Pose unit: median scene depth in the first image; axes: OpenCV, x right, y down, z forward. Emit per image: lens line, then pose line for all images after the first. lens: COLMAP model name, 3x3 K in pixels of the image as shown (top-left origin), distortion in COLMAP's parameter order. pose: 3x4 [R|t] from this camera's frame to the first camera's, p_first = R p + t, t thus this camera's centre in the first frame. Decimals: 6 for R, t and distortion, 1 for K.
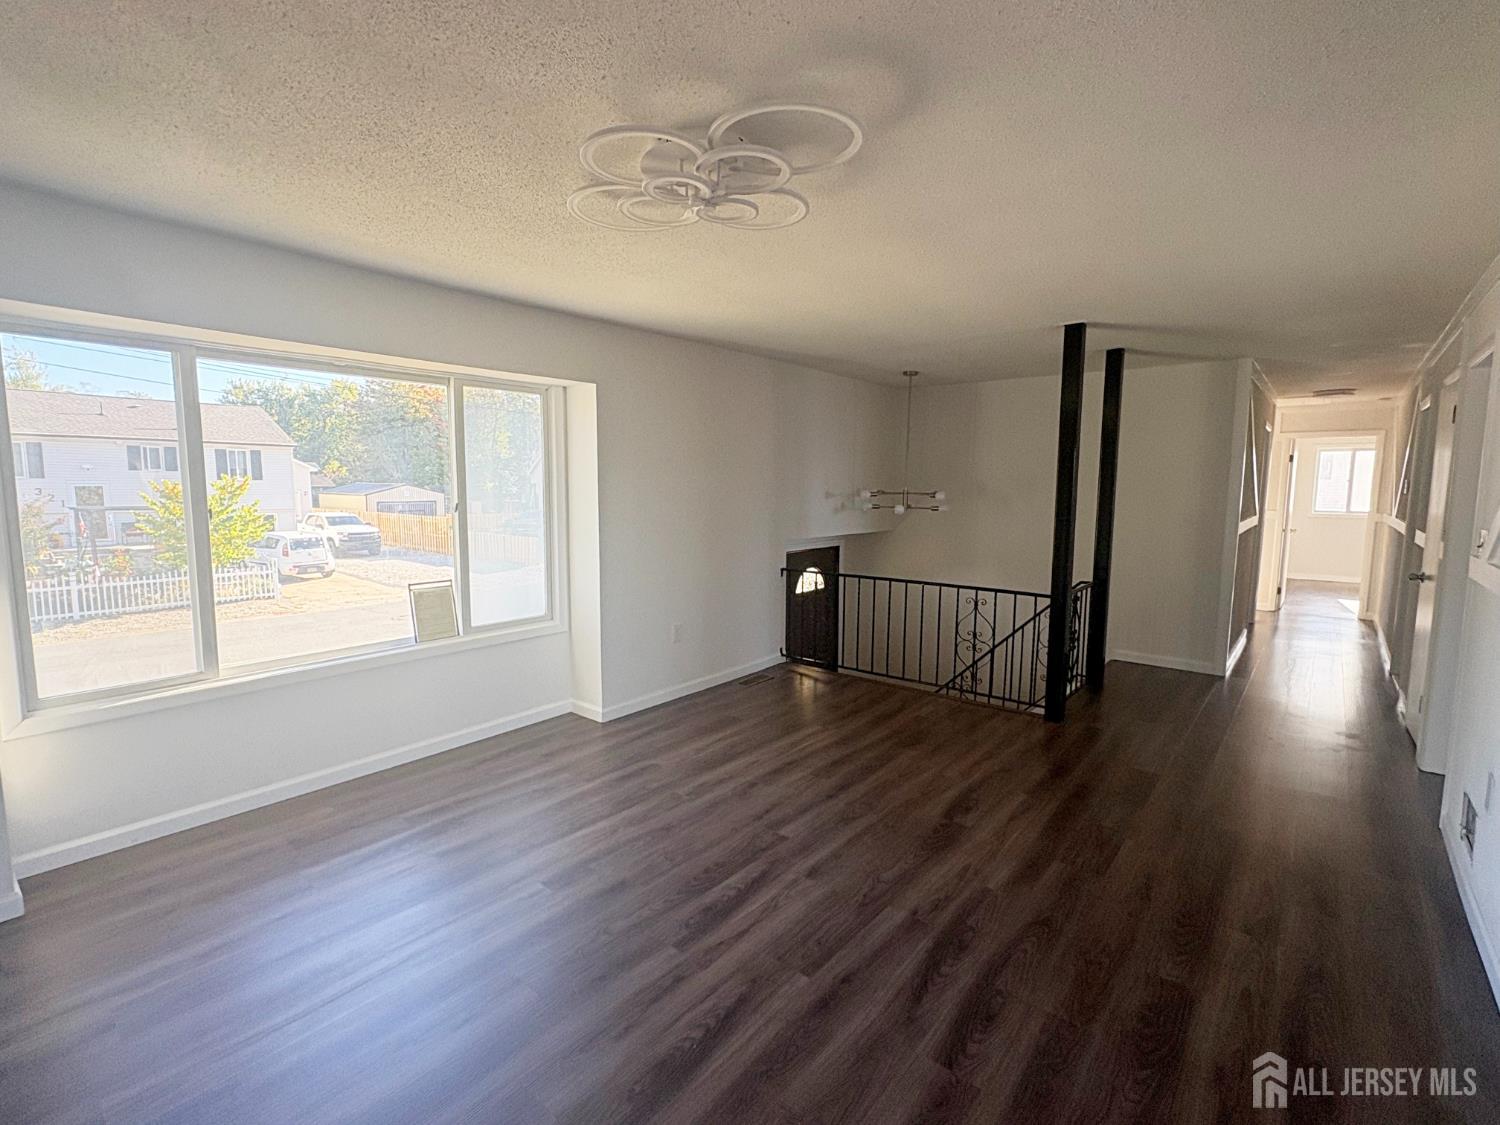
lens RADIAL K [[701.8, 0, 750.0], [0, 701.8, 562.5], [0, 0, 1]] dist [-0.012486, 0.011470]
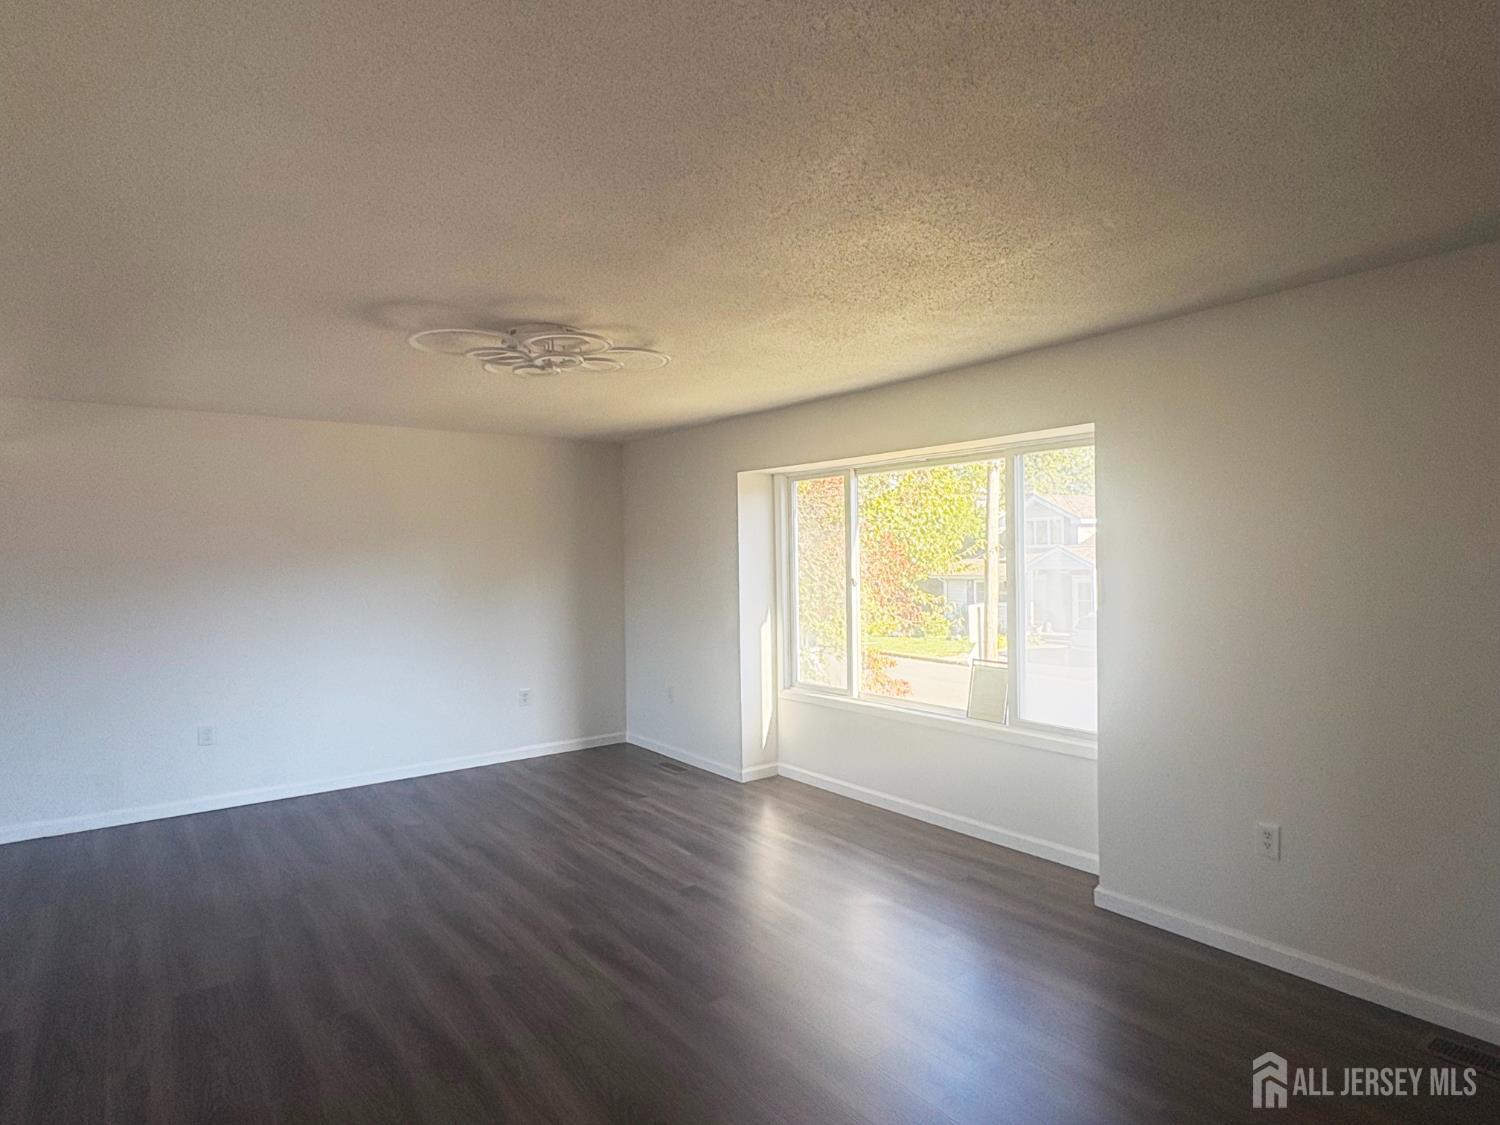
lens RADIAL K [[849.6, 0, 750.0], [0, 849.6, 562.5], [0, 0, 1]] dist [-0.002074, -0.000143]
pose [[-0.240912, 0.007826, -0.970515, 0.878318], [-0.098888, 0.994565, 0.032567, -0.128155], [0.965496, 0.103818, -0.238829, 1.090247]]
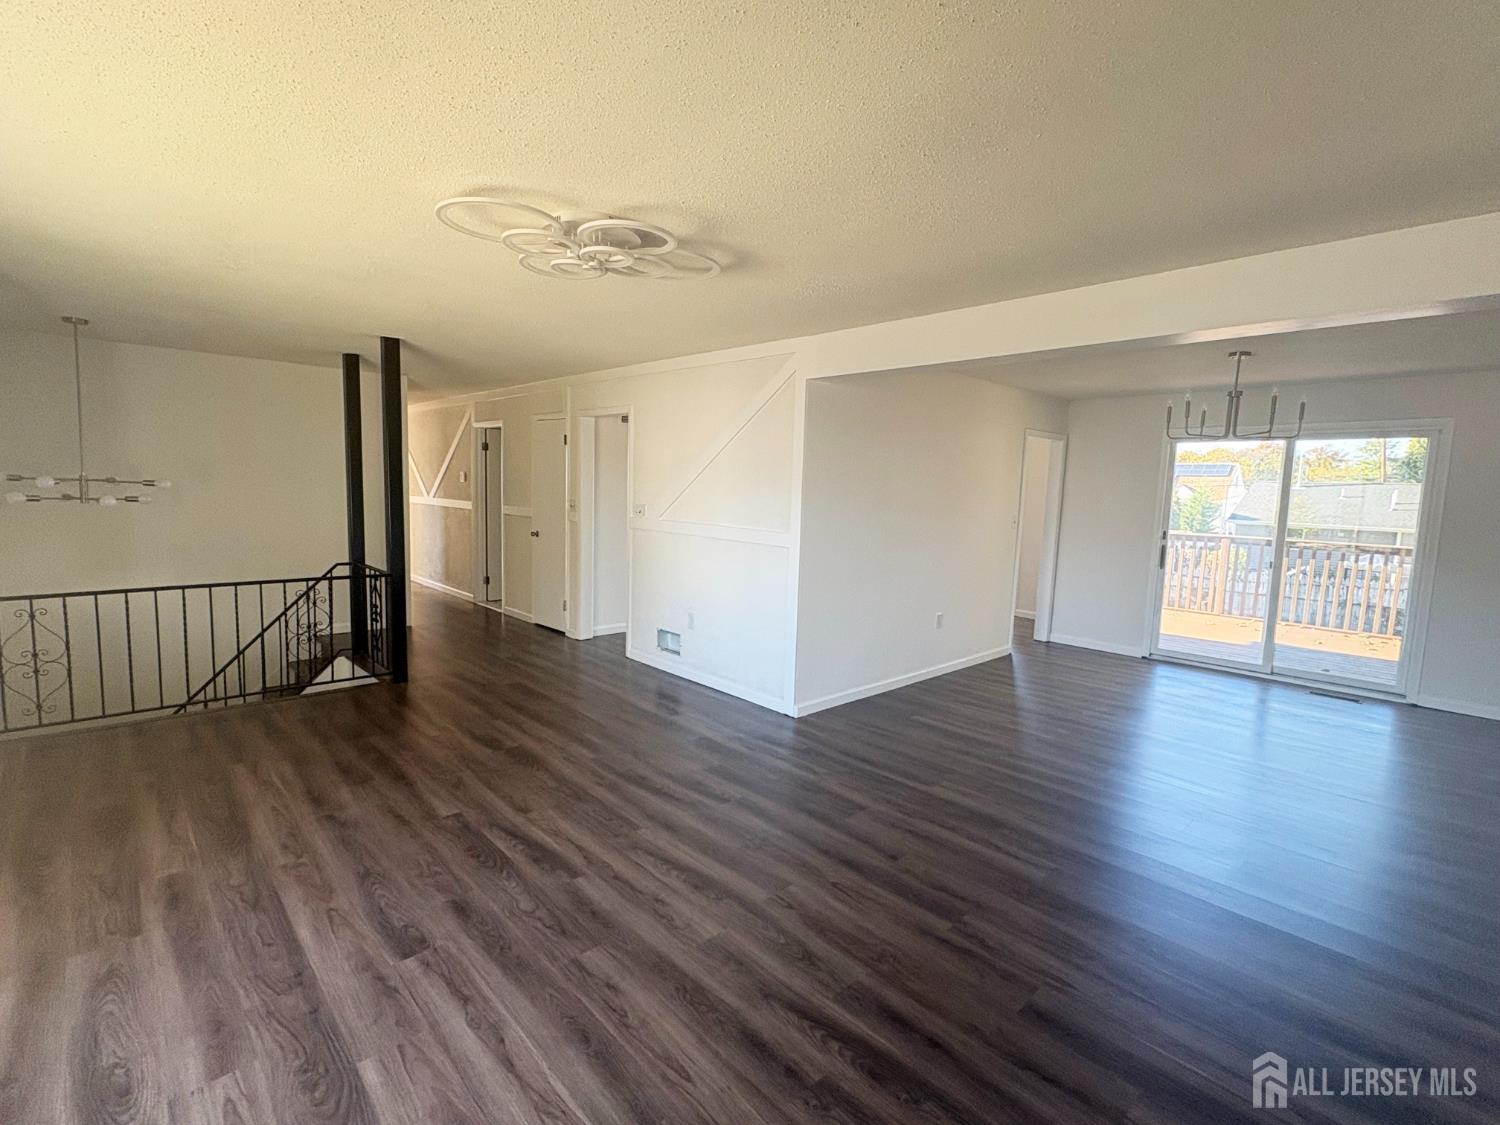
lens RADIAL K [[701.8, 0, 750.0], [0, 701.8, 562.5], [0, 0, 1]] dist [-0.012486, 0.011470]
pose [[0.138471, -0.115238, 0.983639, -0.799675], [0.080489, 0.991231, 0.104797, -0.057313], [-0.987090, 0.064661, 0.146532, 0.337777]]
